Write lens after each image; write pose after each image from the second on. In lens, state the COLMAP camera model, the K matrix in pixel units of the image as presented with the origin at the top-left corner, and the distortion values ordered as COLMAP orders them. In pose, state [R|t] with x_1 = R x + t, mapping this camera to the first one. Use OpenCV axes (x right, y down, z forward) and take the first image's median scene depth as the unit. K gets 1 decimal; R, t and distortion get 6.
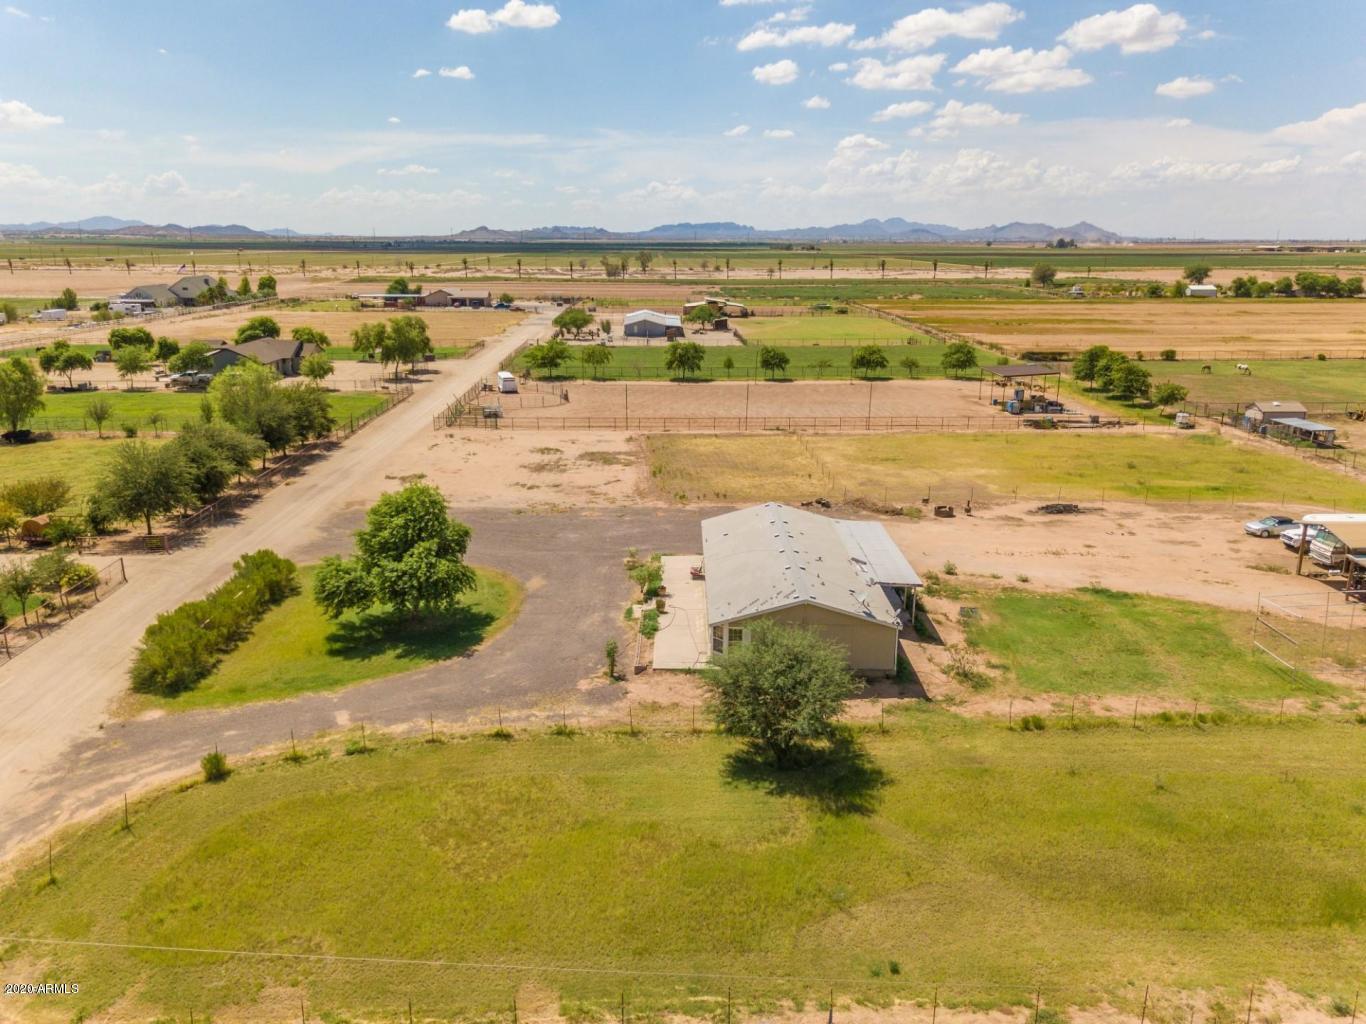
lens RADIAL K [[1027.9, 0, 671.3], [0, 1027.9, 542.9], [0, 0, 1]] dist [0.069273, -0.058378]
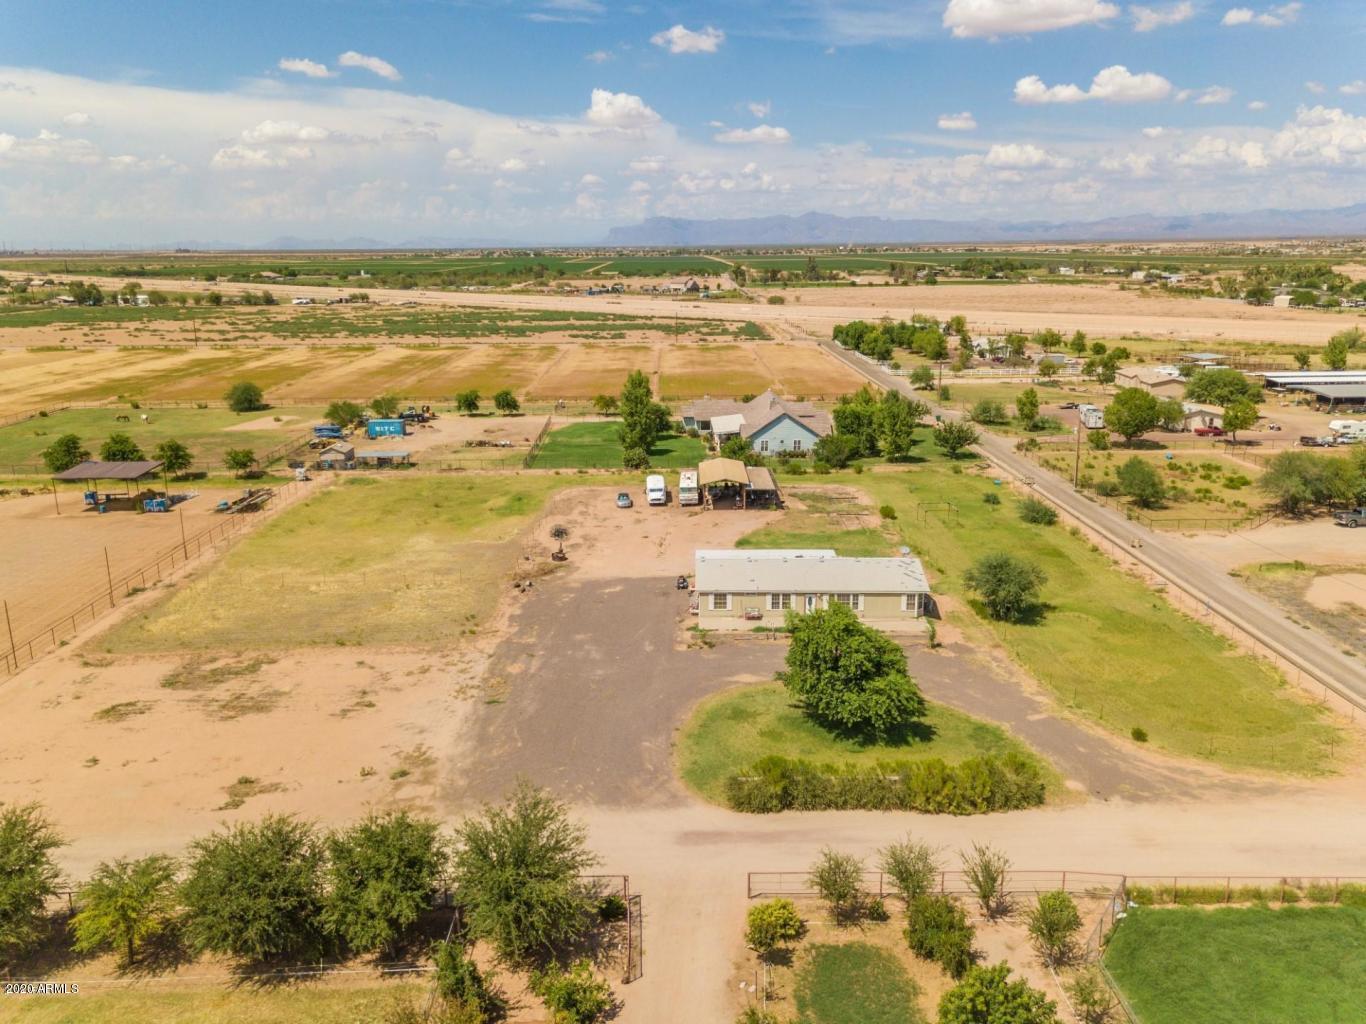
lens RADIAL K [[1042.8, 0, 698.0], [0, 1042.8, 509.5], [0, 0, 1]] dist [0.045205, -0.010036]
pose [[0.003506, -0.250112, 0.968211, -1.174165], [0.291002, 0.926569, 0.238301, -0.414668], [-0.956716, 0.280916, 0.076032, 0.886746]]
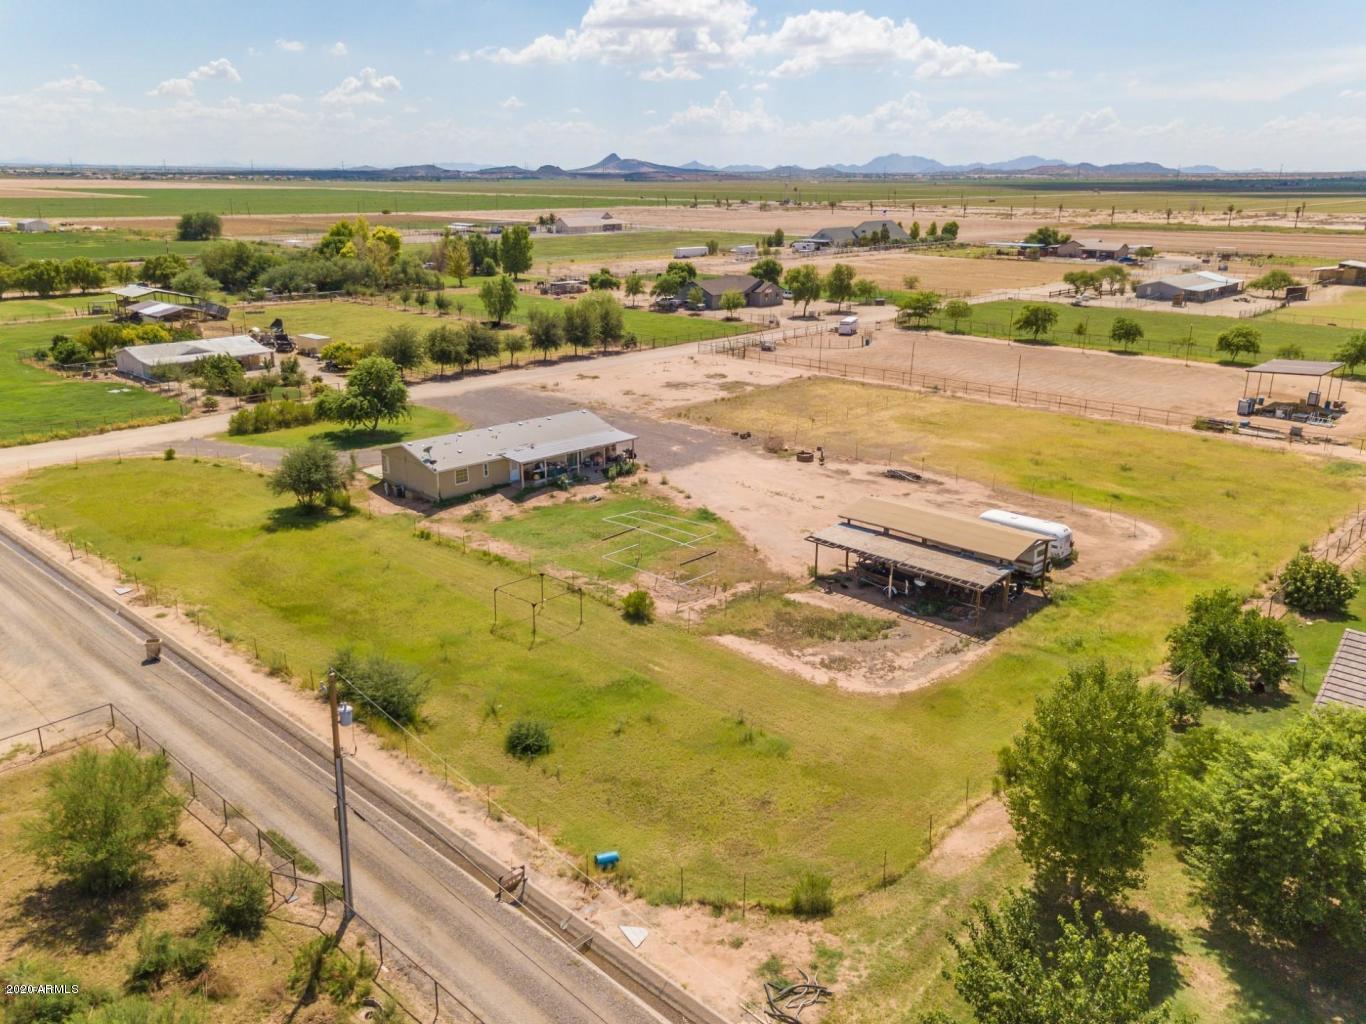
lens RADIAL K [[1054.3, 0, 684.4], [0, 1054.3, 508.1], [0, 0, 1]] dist [0.073001, -0.063010]
pose [[0.712993, 0.214203, -0.667651, 1.197259], [-0.202992, 0.974476, 0.095864, -0.073795], [0.671145, 0.067177, 0.738276, 0.035750]]
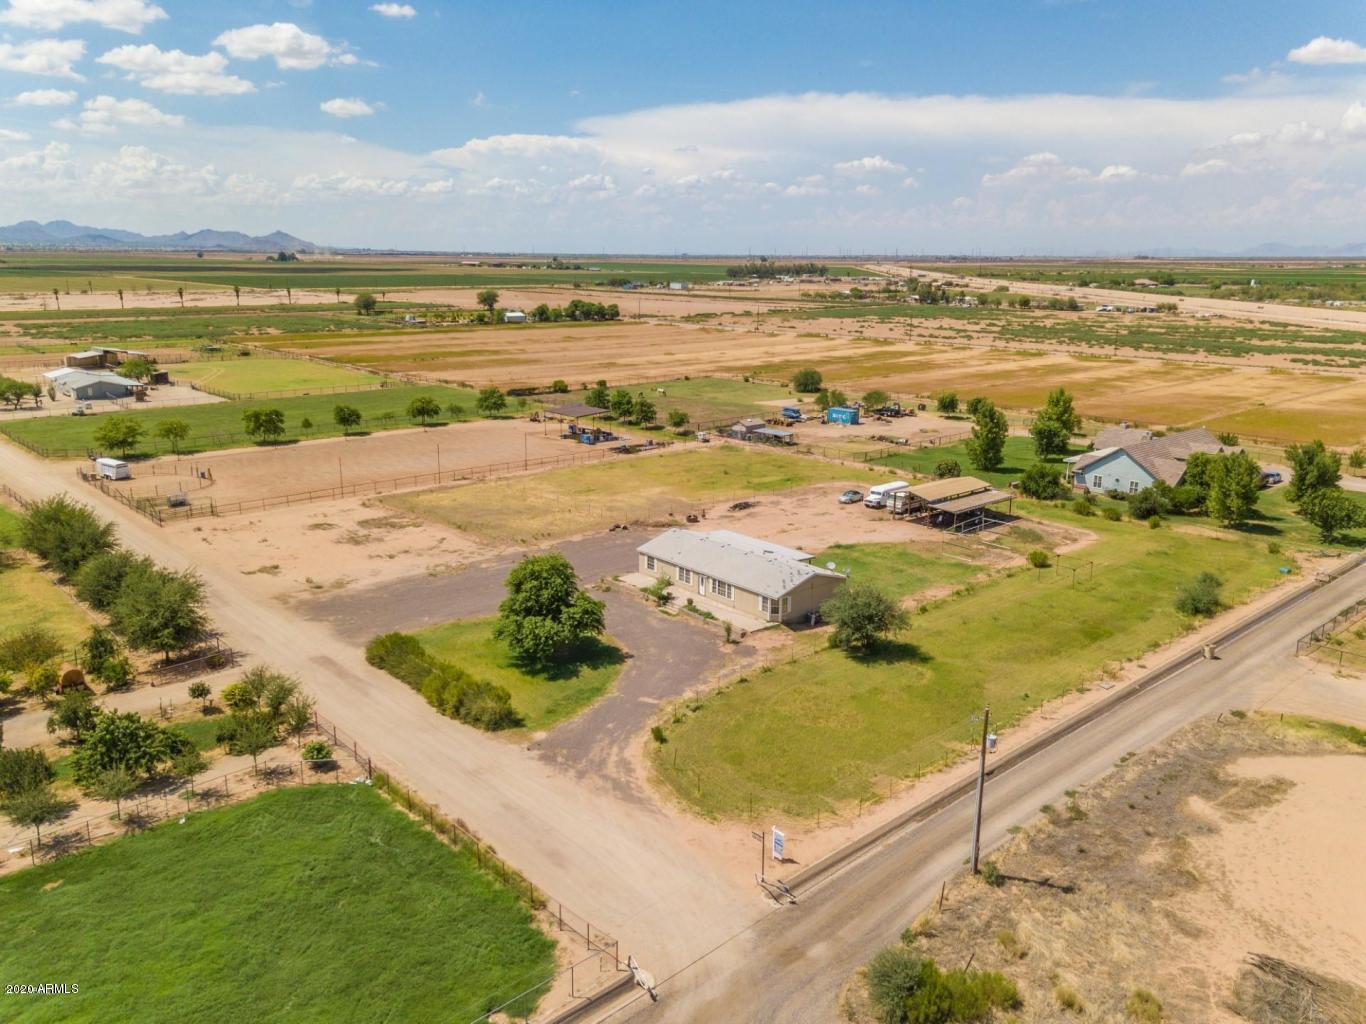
lens RADIAL K [[1054.3, 0, 684.4], [0, 1054.3, 508.1], [0, 0, 1]] dist [0.073001, -0.063010]
pose [[0.753982, -0.153109, 0.638803, -0.879540], [0.181278, 0.983193, 0.021689, -0.099752], [-0.631387, 0.099448, 0.769065, -0.204412]]
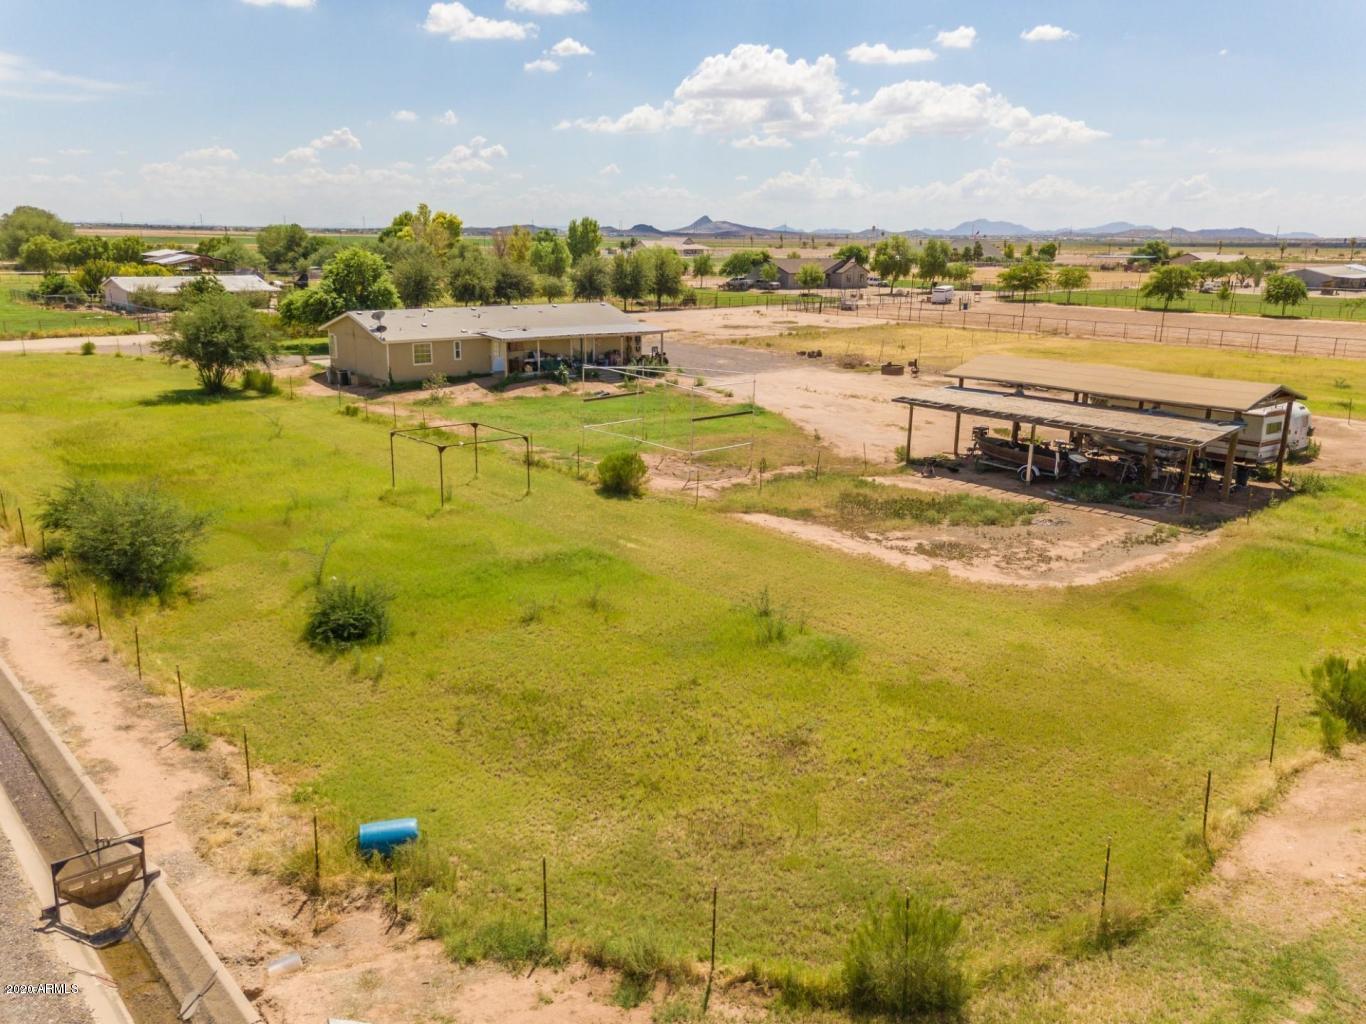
lens RADIAL K [[1032.3, 0, 683.0], [0, 1032.3, 512.0], [0, 0, 1]] dist [0.040554, 0.011117]
pose [[0.651072, 0.200687, -0.732004, 1.008214], [-0.223612, 0.972325, 0.067684, 0.084371], [0.725329, 0.119617, 0.677930, 0.345008]]
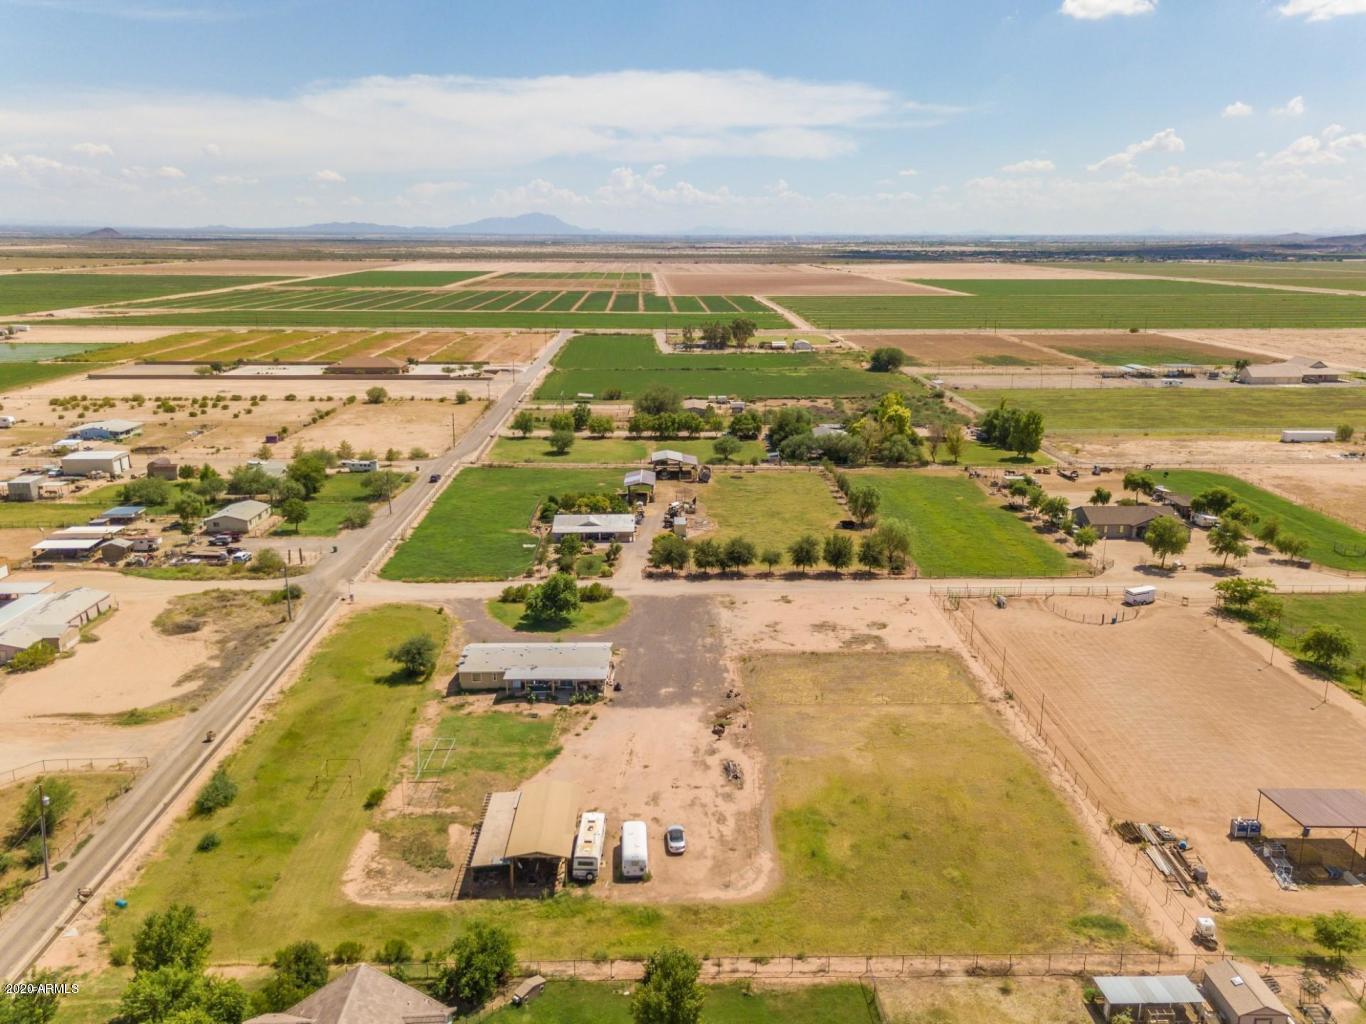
lens RADIAL K [[1054.3, 0, 684.4], [0, 1054.3, 508.1], [0, 0, 1]] dist [0.073001, -0.063010]
pose [[-0.005024, 0.250673, -0.968059, 2.030473], [-0.281174, 0.928661, 0.241930, -0.834240], [0.959644, 0.273409, 0.065817, 0.939502]]
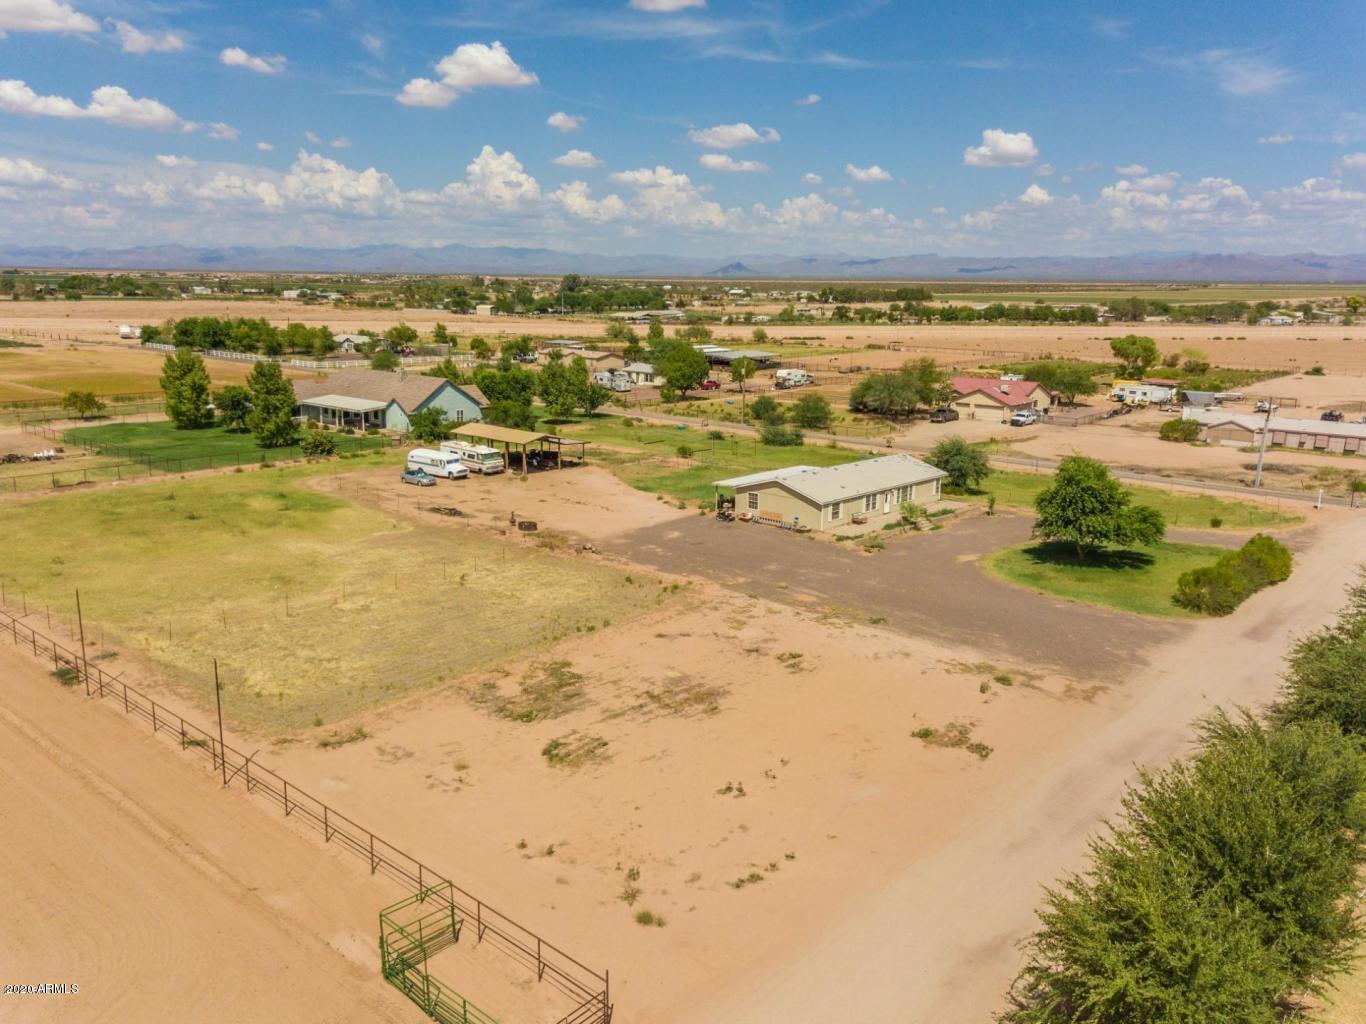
lens RADIAL K [[1054.3, 0, 684.4], [0, 1054.3, 508.1], [0, 0, 1]] dist [0.073001, -0.063010]
pose [[-0.726384, -0.158787, 0.668695, -0.681849], [0.180853, 0.894497, 0.408861, -0.551498], [-0.663067, 0.417926, -0.621031, 1.893962]]
